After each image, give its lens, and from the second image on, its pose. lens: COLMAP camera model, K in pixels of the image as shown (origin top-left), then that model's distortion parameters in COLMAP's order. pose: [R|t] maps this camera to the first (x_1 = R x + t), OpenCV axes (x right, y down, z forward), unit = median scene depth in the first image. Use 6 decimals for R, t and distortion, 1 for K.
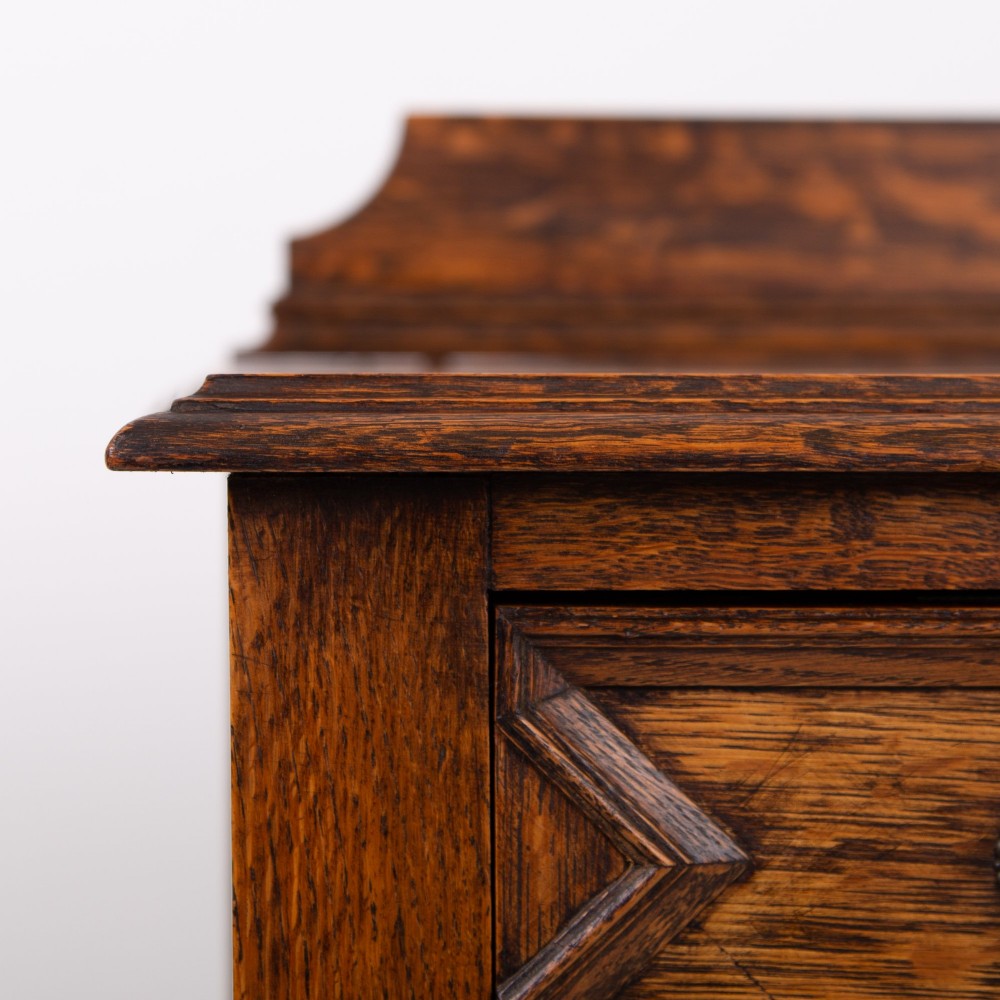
lens RADIAL K [[2995.4, 0, 500.0], [0, 2995.4, 500.0], [0, 0, 1]] dist [0.171599, 1.072819]
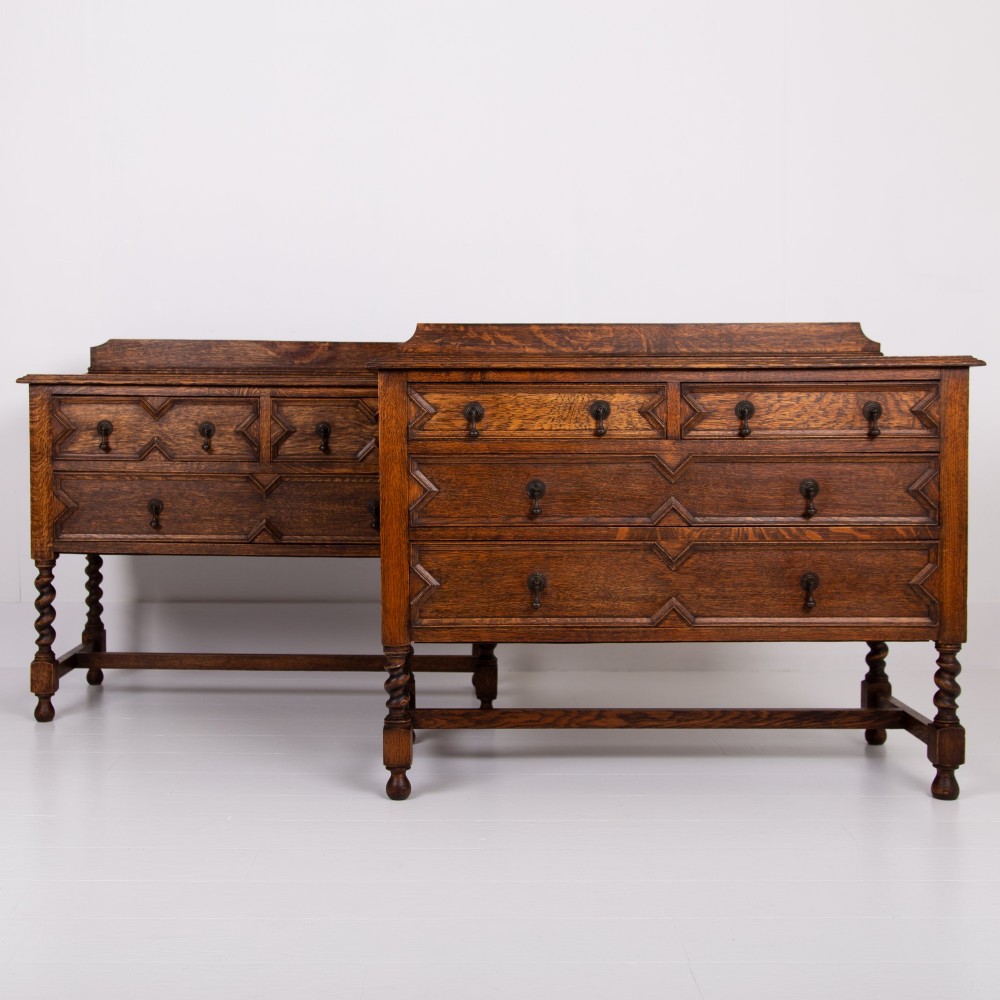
lens RADIAL K [[1402.6, 0, 438.0], [0, 1402.6, 481.4], [0, 0, 1]] dist [-0.014502, 0.070481]
pose [[0.995397, 0.001744, -0.095817, 0.492005], [-0.001330, 0.999989, 0.004392, 0.309557], [0.095824, -0.004244, 0.995389, -3.184801]]
